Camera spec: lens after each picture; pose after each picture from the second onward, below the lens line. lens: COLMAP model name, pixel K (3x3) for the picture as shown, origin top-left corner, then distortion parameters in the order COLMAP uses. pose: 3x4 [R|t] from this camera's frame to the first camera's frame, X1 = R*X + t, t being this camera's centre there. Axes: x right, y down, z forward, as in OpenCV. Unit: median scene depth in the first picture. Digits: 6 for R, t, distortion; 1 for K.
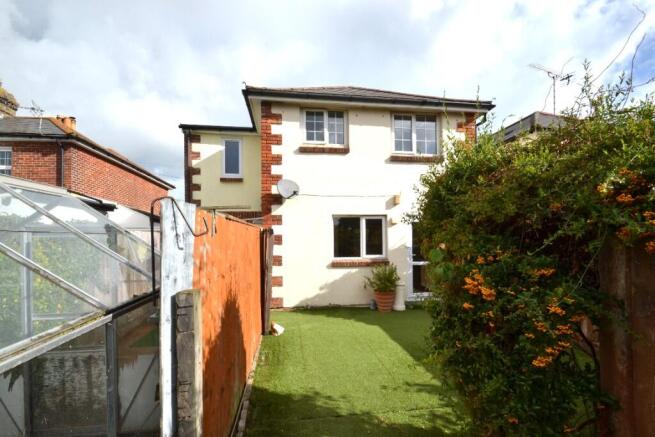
lens RADIAL K [[290.9, 0, 322.5], [0, 290.9, 235.3], [0, 0, 1]] dist [-0.000621, -0.001147]
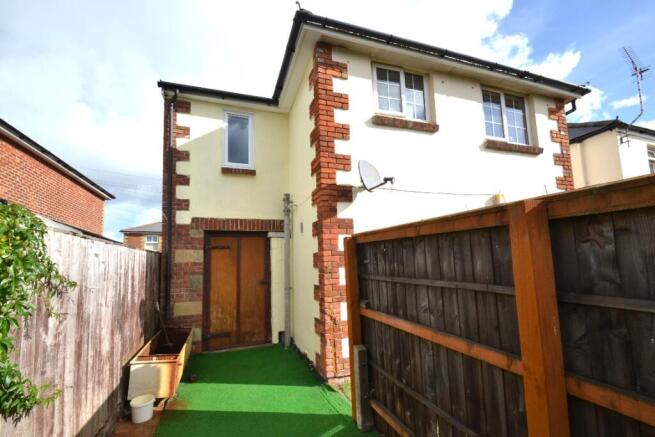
lens RADIAL K [[290.9, 0, 322.5], [0, 290.9, 235.3], [0, 0, 1]] dist [-0.000621, -0.001147]
pose [[0.981627, 0.001824, 0.190801, -0.294539], [0.012820, 0.997065, -0.075484, 0.010386], [-0.190379, 0.076543, 0.978722, 0.376167]]
